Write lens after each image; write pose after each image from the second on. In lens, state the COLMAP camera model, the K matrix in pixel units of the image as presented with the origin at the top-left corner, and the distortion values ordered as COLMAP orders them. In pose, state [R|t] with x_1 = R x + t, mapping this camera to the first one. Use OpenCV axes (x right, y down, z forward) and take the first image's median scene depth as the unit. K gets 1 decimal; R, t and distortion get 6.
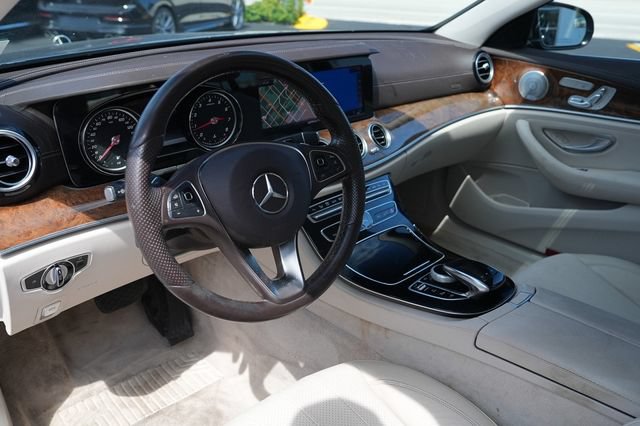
lens RADIAL K [[521.8, 0, 320.0], [0, 521.8, 213.0], [0, 0, 1]] dist [-0.117622, 0.086866]
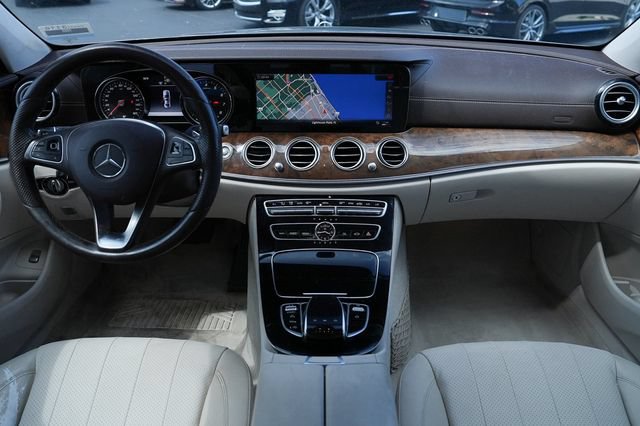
lens RADIAL K [[521.8, 0, 320.0], [0, 521.8, 213.0], [0, 0, 1]] dist [-0.117622, 0.086866]
pose [[0.728431, 0.286316, -0.622424, 0.540264], [-0.280117, 0.953549, 0.110810, -0.099600], [0.625239, 0.093634, 0.774796, 0.199824]]
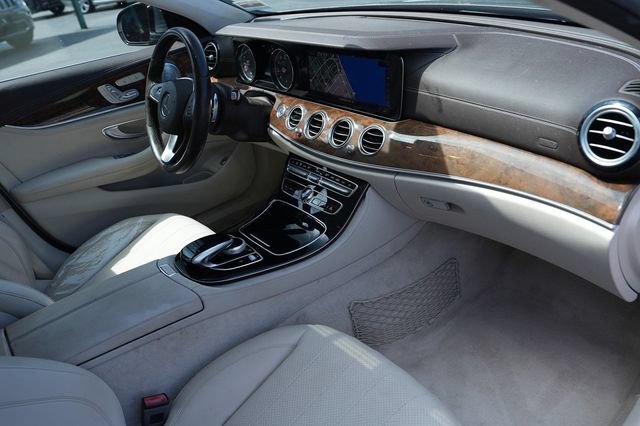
lens RADIAL K [[521.8, 0, 320.0], [0, 521.8, 213.0], [0, 0, 1]] dist [-0.117622, 0.086866]
pose [[-0.075738, 0.485724, -0.870825, 0.862078], [-0.292602, 0.824060, 0.485088, -0.404291], [0.953230, 0.291544, 0.079711, 0.767581]]
